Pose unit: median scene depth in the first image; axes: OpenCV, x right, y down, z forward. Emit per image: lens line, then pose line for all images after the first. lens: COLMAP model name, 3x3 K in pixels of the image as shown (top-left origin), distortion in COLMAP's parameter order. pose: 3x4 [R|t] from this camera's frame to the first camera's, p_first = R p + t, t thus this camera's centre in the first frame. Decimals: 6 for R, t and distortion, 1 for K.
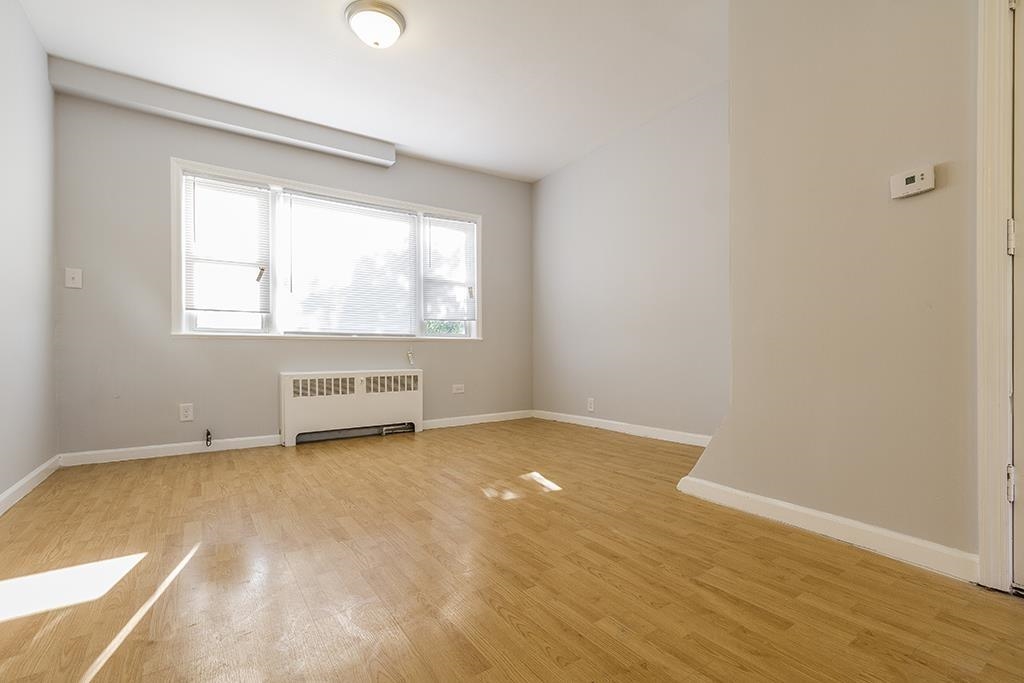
lens RADIAL K [[463.1, 0, 513.9], [0, 463.1, 357.9], [0, 0, 1]] dist [0.000359, 0.000103]
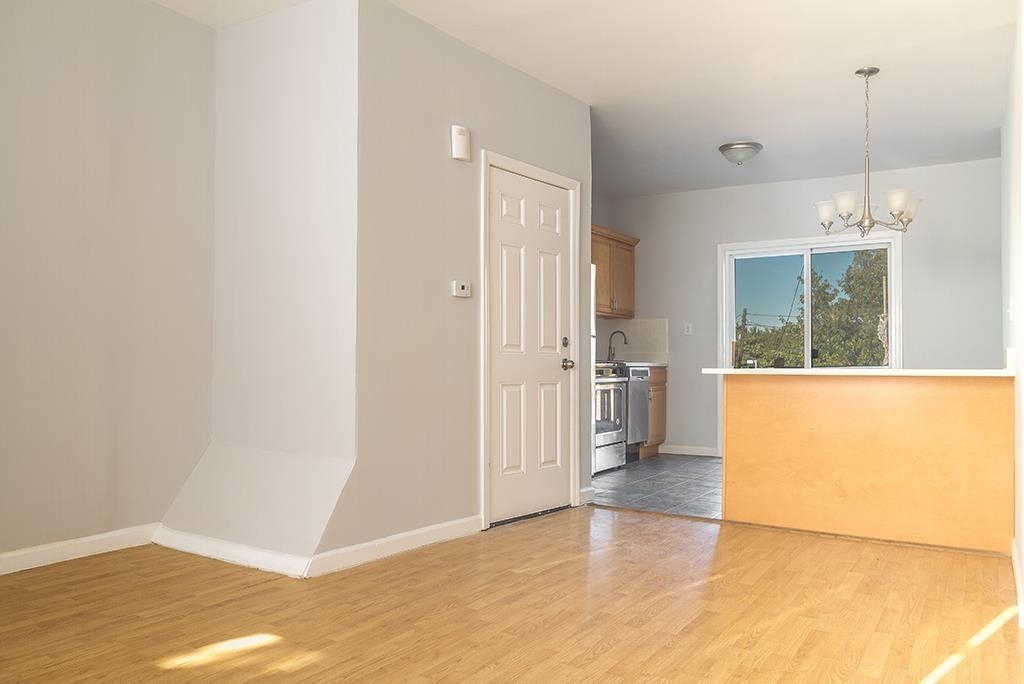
lens RADIAL K [[756.8, 0, 512.0], [0, 756.8, 342.0], [0, 0, 1]] dist [0.002253, 0.000257]
pose [[-0.383876, 0.023576, 0.923084, -0.595549], [0.003110, 0.999701, -0.024239, -0.053148], [-0.923379, -0.006434, -0.383835, 0.701257]]
